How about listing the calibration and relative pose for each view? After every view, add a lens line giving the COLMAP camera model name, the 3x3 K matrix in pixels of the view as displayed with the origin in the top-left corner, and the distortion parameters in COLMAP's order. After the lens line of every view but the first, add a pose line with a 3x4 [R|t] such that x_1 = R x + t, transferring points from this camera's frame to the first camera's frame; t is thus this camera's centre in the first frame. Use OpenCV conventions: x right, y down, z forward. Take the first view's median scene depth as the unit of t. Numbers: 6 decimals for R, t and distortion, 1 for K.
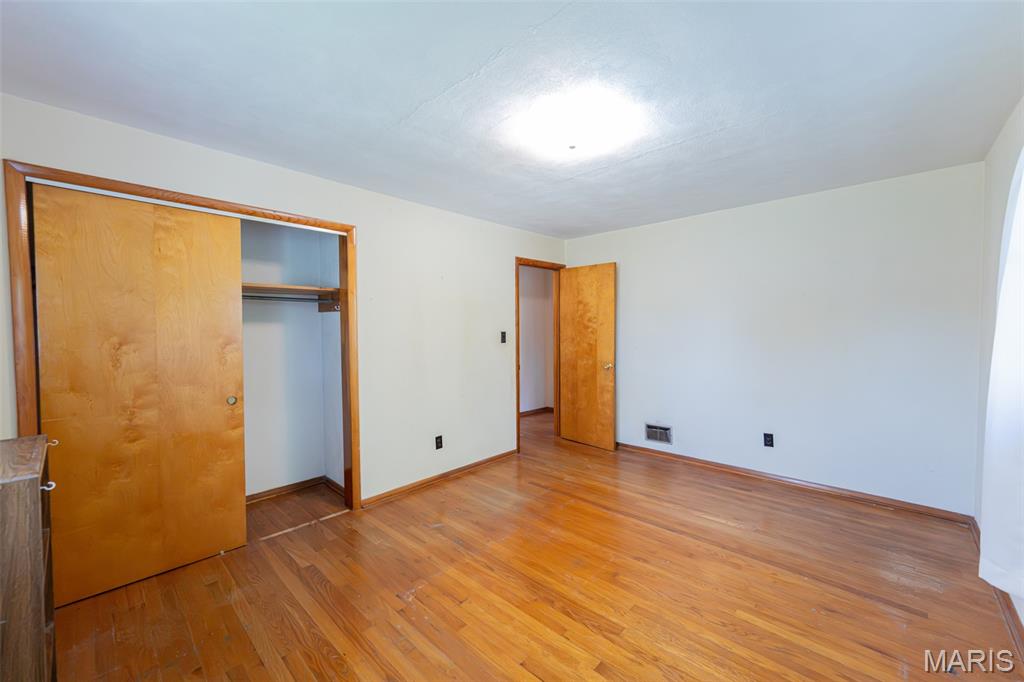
lens RADIAL K [[401.2, 0, 509.9], [0, 401.2, 342.7], [0, 0, 1]] dist [0.002151, 0.000137]
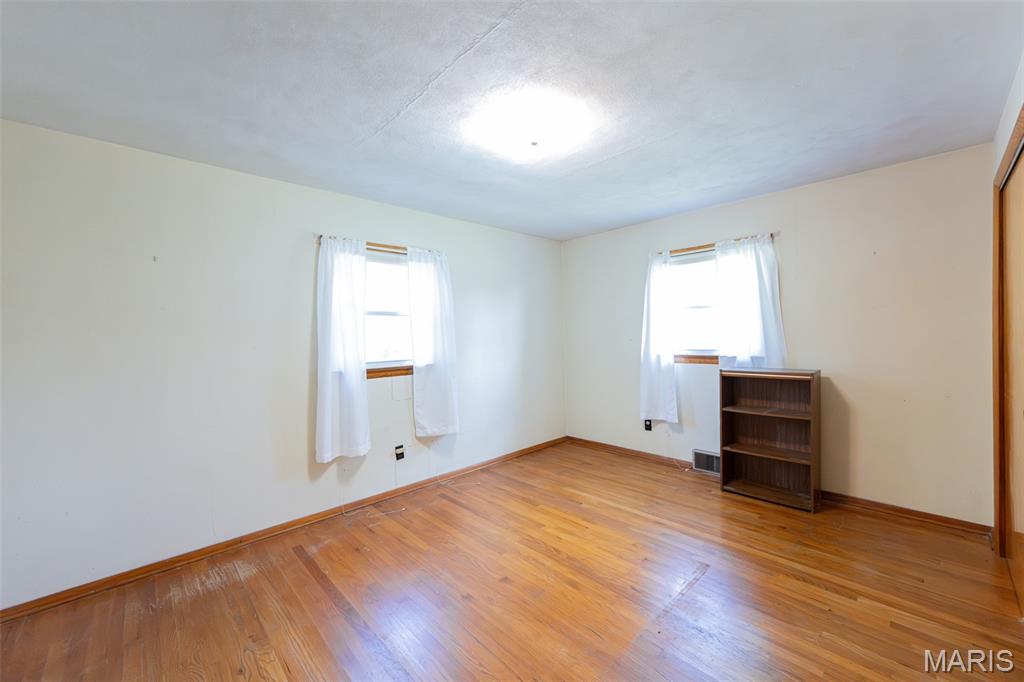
lens RADIAL K [[401.2, 0, 509.9], [0, 401.2, 342.7], [0, 0, 1]] dist [0.002151, 0.000137]
pose [[-0.998333, 0.026243, 0.051399, 0.197428], [0.029353, 0.997724, 0.060712, -0.073982], [-0.049688, 0.062119, -0.996831, 2.128126]]
